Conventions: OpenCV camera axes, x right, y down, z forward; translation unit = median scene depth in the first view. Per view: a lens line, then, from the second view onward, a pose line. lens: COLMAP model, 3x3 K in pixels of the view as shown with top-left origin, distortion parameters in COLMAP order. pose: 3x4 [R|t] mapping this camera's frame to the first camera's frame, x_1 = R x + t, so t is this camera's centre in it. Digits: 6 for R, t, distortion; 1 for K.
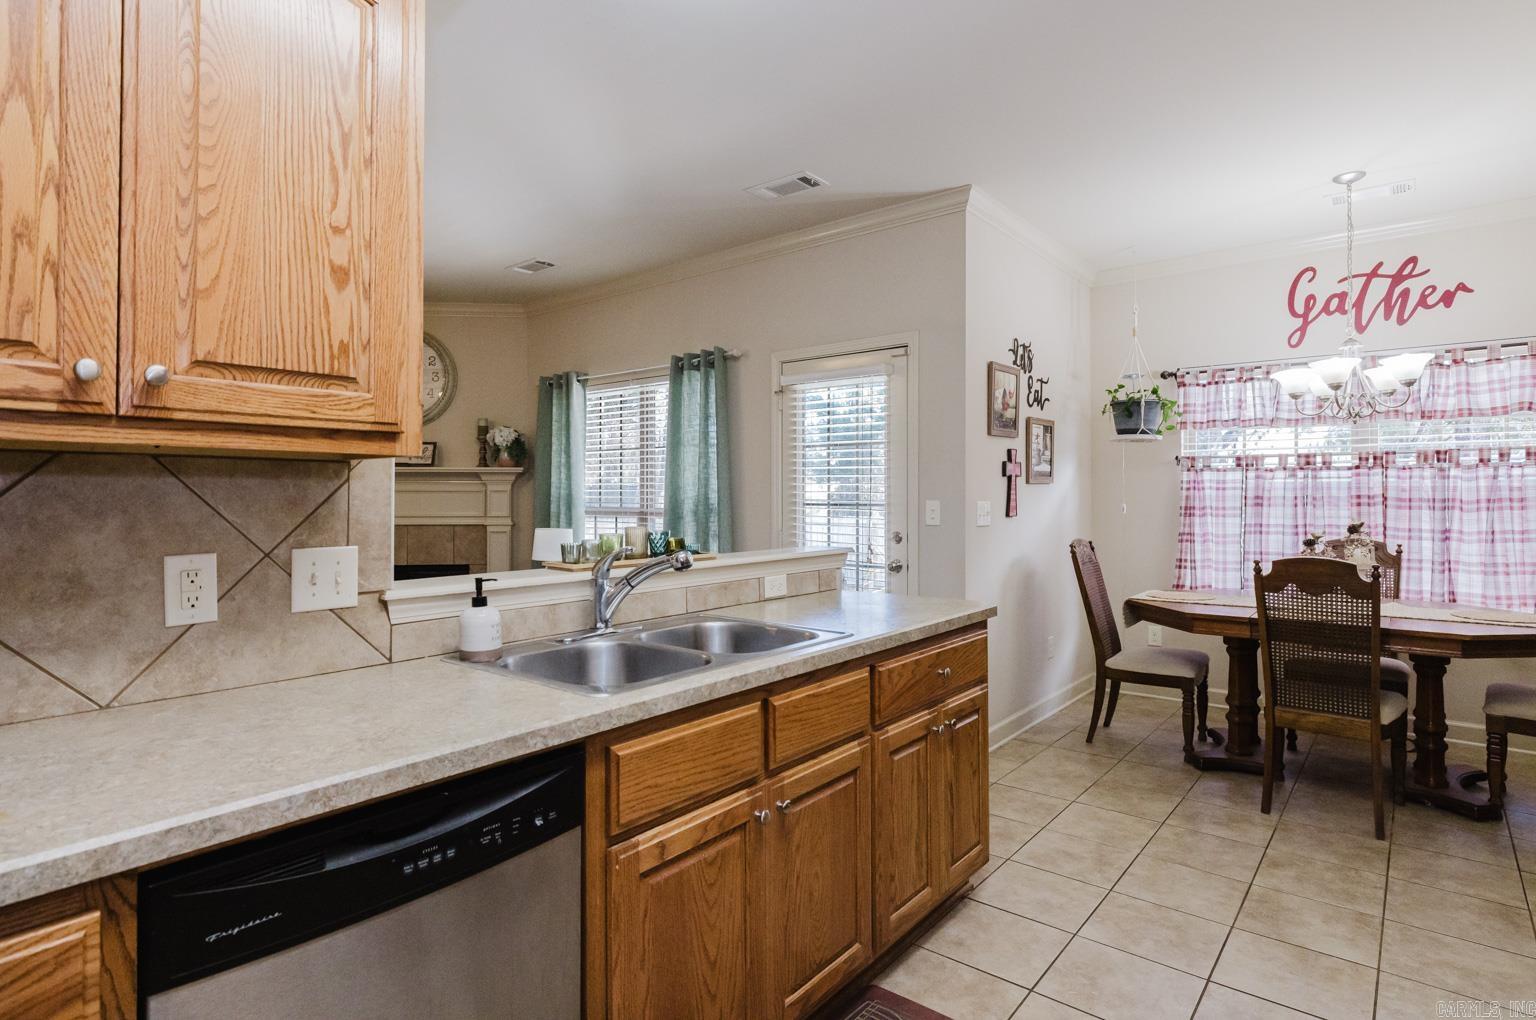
lens RADIAL K [[801.3, 0, 747.4], [0, 801.3, 473.9], [0, 0, 1]] dist [-0.000727, 0.000682]
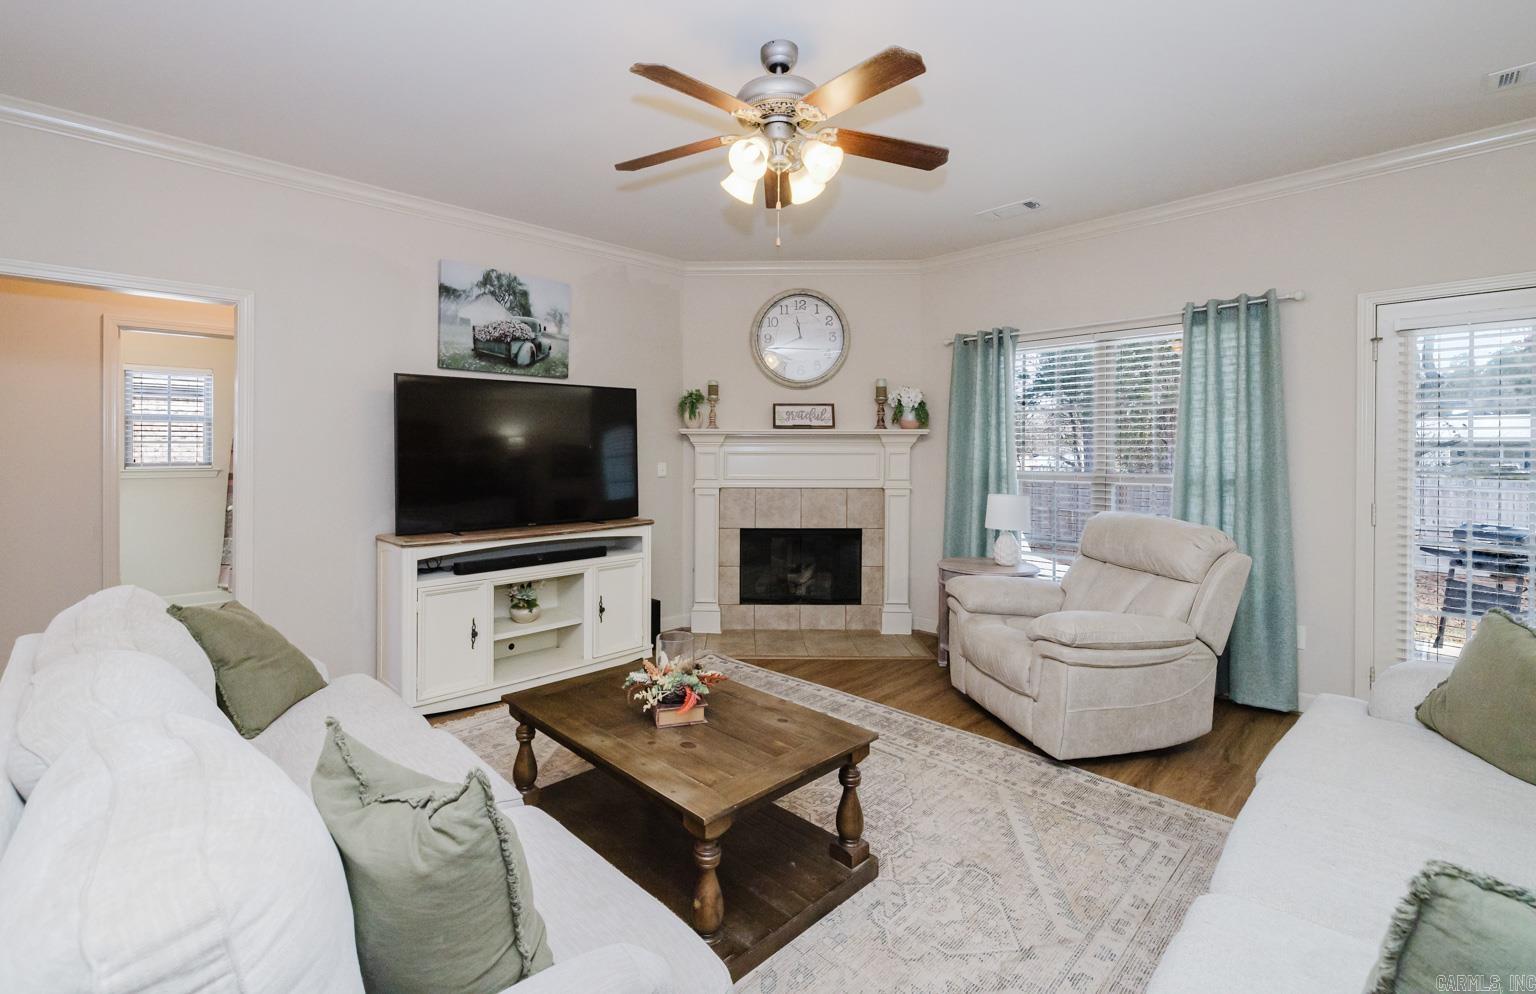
lens RADIAL K [[682.3, 0, 730.1], [0, 682.3, 457.7], [0, 0, 1]] dist [0.001342, 0.000113]
pose [[0.993426, 0.002824, -0.114441, -0.584587], [0.001737, 0.999209, 0.039741, -0.009612], [0.114463, -0.039679, 0.992635, 0.216642]]
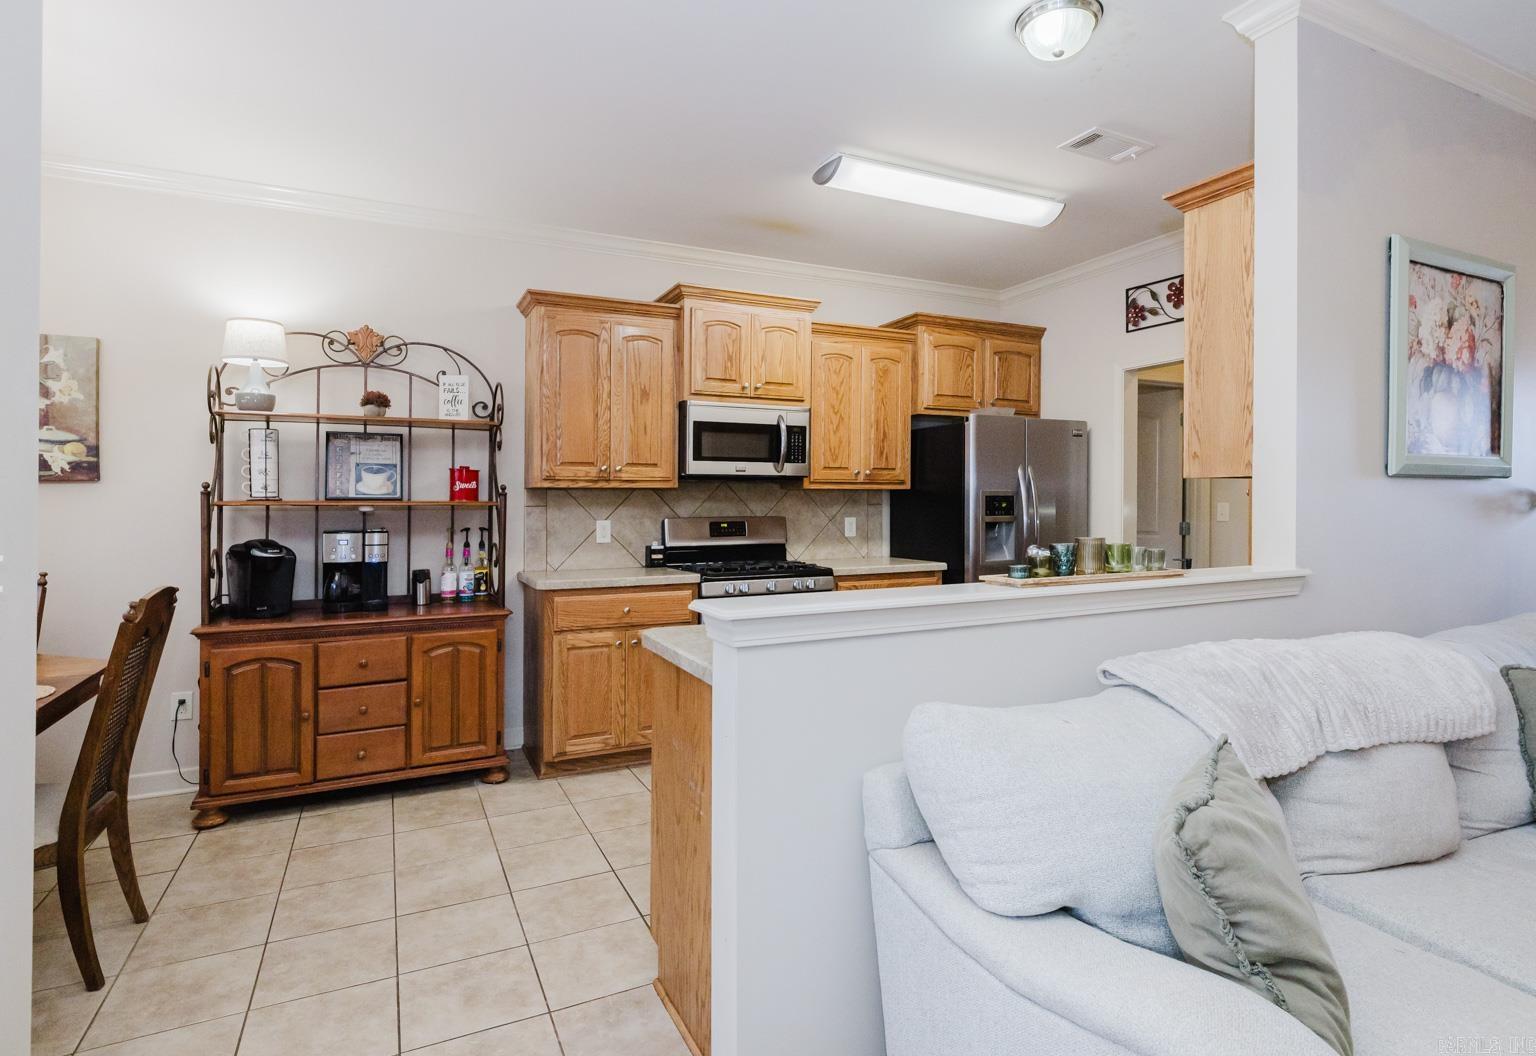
lens RADIAL K [[796.6, 0, 766.1], [0, 796.6, 507.7], [0, 0, 1]] dist [-0.002284, -0.000244]
pose [[-0.913159, 0.003101, 0.407591, -0.092283], [-0.004921, 0.999814, -0.018630, 0.028677], [-0.407573, -0.019018, -0.912975, 1.033481]]
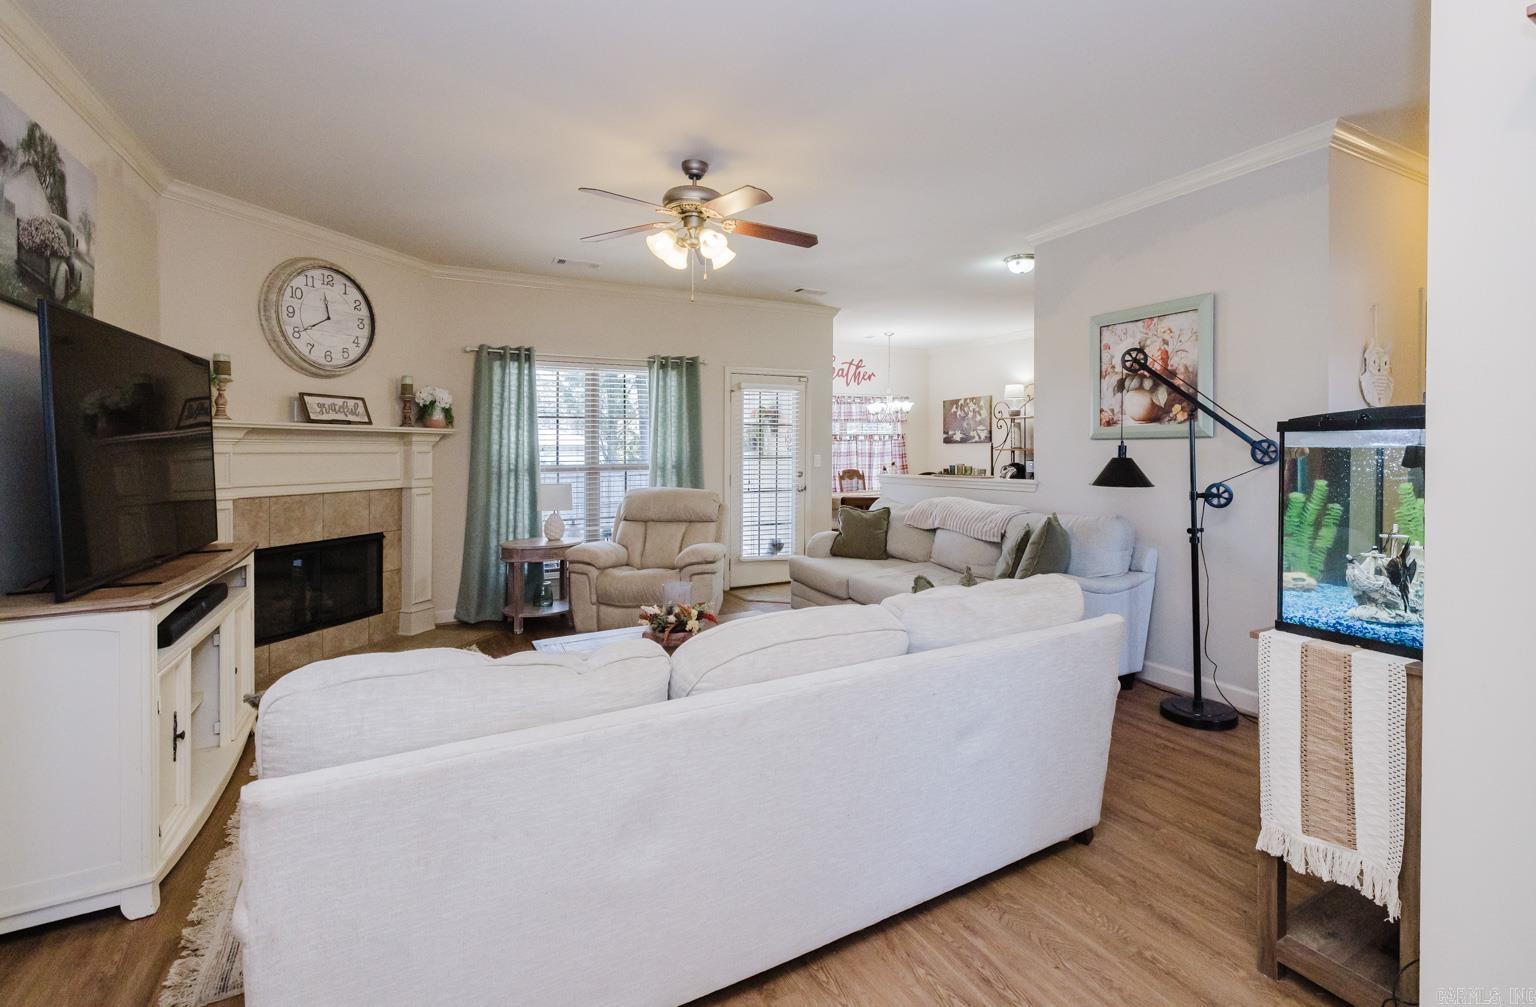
lens RADIAL K [[692.5, 0, 814.7], [0, 692.5, 458.2], [0, 0, 1]] dist [0.000707, -0.000047]
pose [[0.341788, -0.013322, 0.939683, -1.316984], [-0.015670, 0.999680, 0.019872, 0.006360], [-0.939646, -0.021517, 0.341470, 0.367203]]
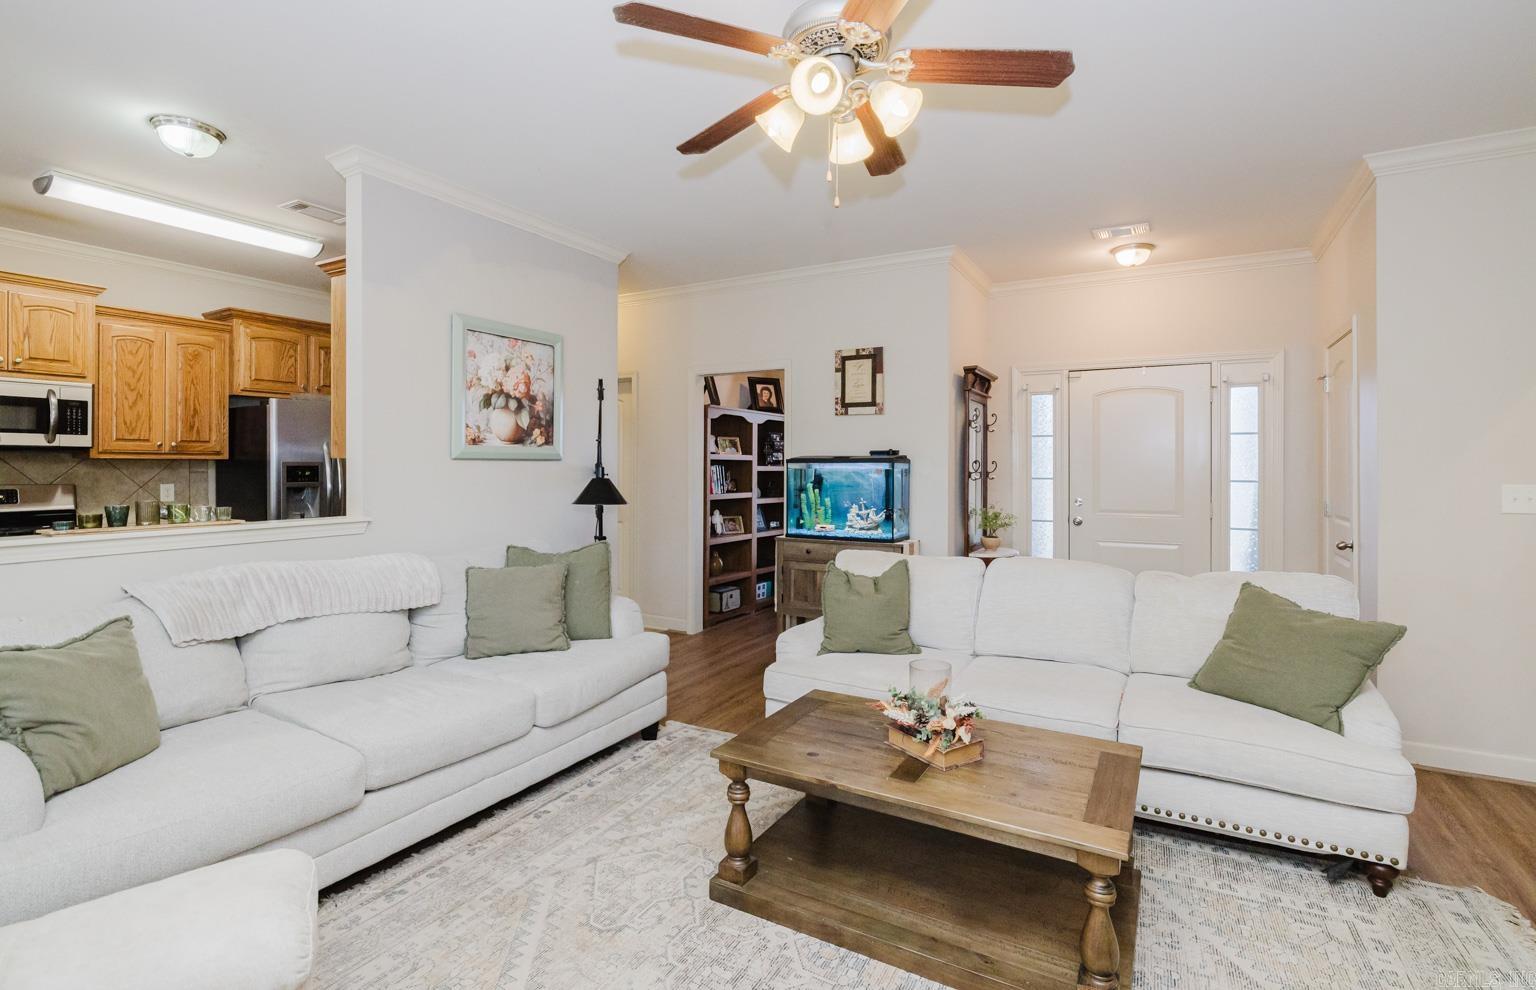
lens RADIAL K [[717.8, 0, 767.5], [0, 717.8, 477.4], [0, 0, 1]] dist [-0.001172, 0.000042]
pose [[-0.984274, 0.002916, -0.176623, -0.483430], [0.004489, 0.999954, -0.008510, 0.023827], [0.176590, -0.009169, -0.984242, 1.232775]]
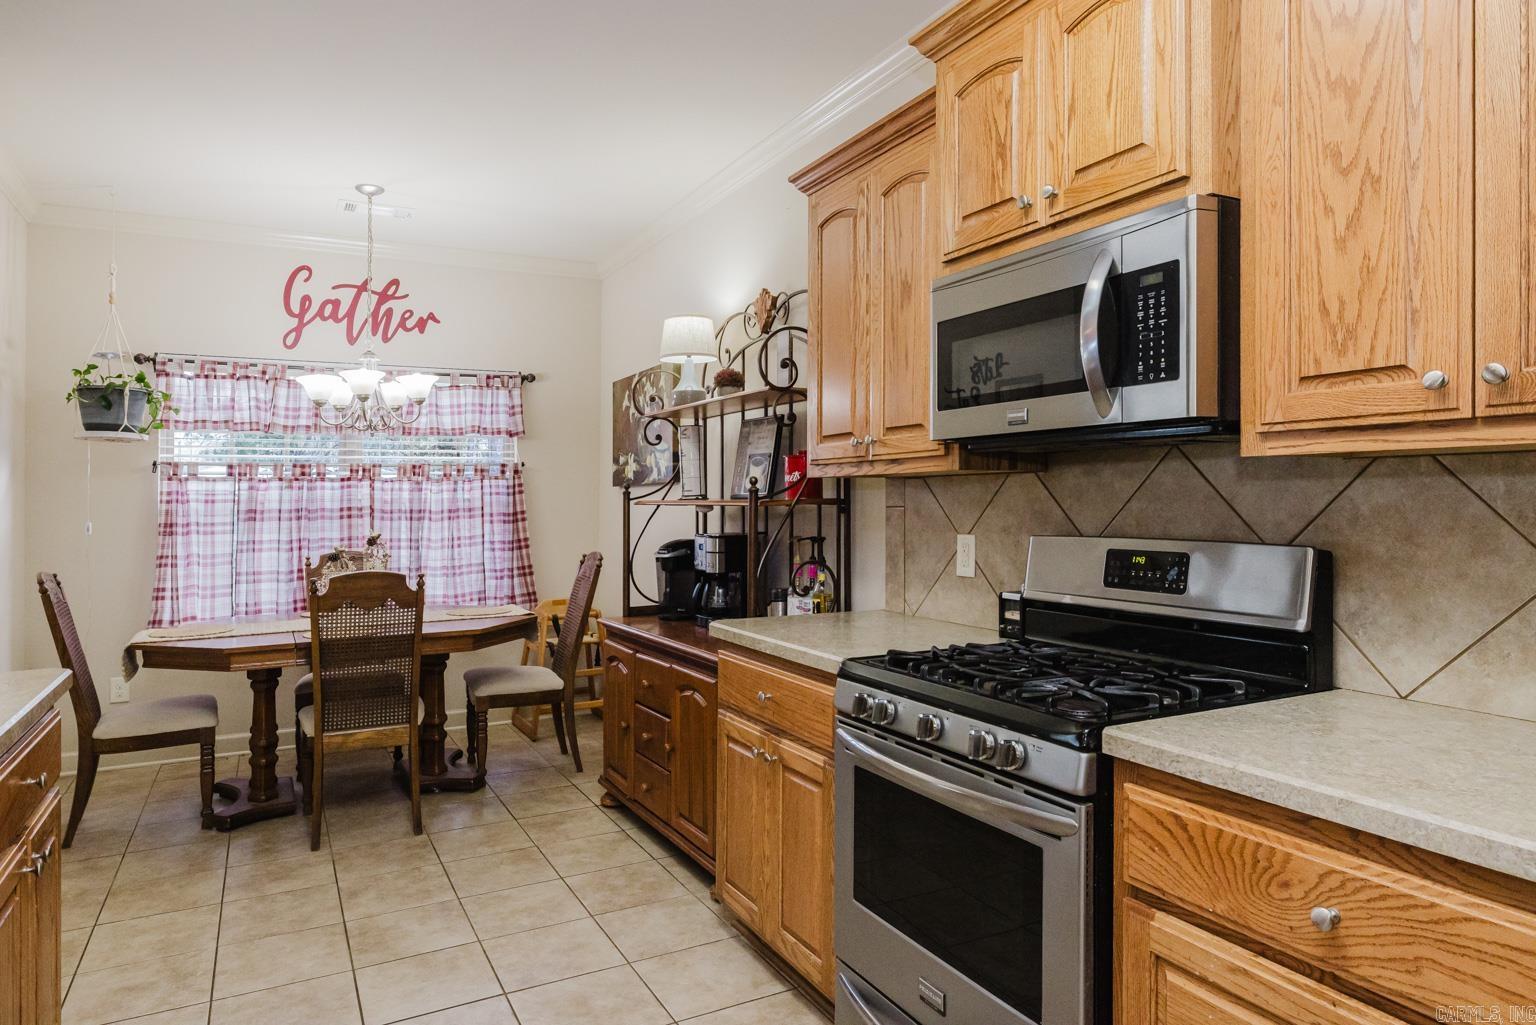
lens RADIAL K [[951.4, 0, 770.0], [0, 951.4, 488.4], [0, 0, 1]] dist [-0.002412, -0.000483]
pose [[0.373729, 0.007476, 0.927508, -0.136975], [-0.013432, 0.999906, -0.002647, -0.000722], [-0.927441, -0.011469, 0.373795, 0.076869]]
